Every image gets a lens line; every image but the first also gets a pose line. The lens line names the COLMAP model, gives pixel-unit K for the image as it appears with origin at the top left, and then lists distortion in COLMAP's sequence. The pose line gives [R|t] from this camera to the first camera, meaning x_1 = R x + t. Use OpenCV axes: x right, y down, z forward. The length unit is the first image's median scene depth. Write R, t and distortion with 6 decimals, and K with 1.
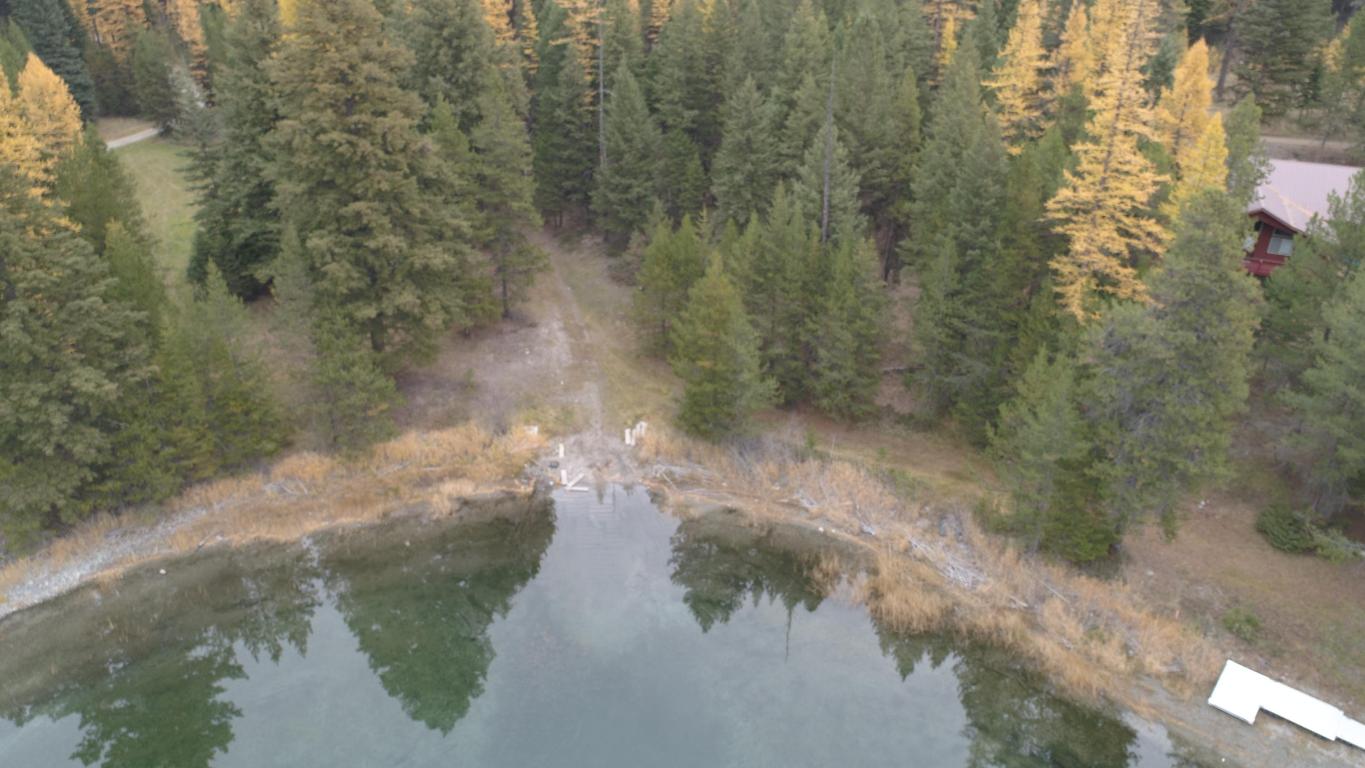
lens RADIAL K [[925.6, 0, 682.5], [0, 925.6, 384.0], [0, 0, 1]] dist [0.003936, -0.003950]
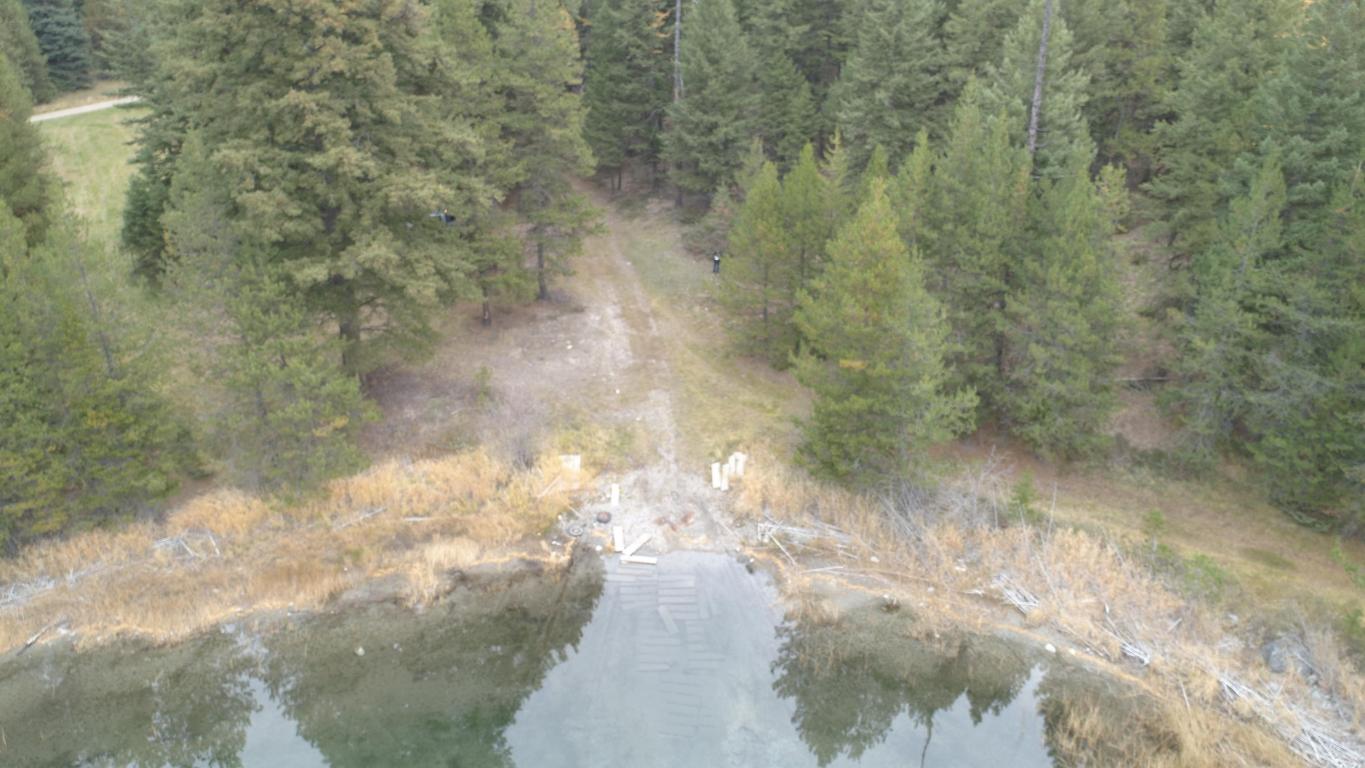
lens RADIAL K [[925.6, 0, 682.5], [0, 925.6, 384.0], [0, 0, 1]] dist [0.003936, -0.003950]
pose [[0.998233, 0.019503, -0.056136, -0.050415], [-0.020198, 0.999726, -0.011843, 0.000459], [0.055889, 0.012956, 0.998353, 0.365093]]
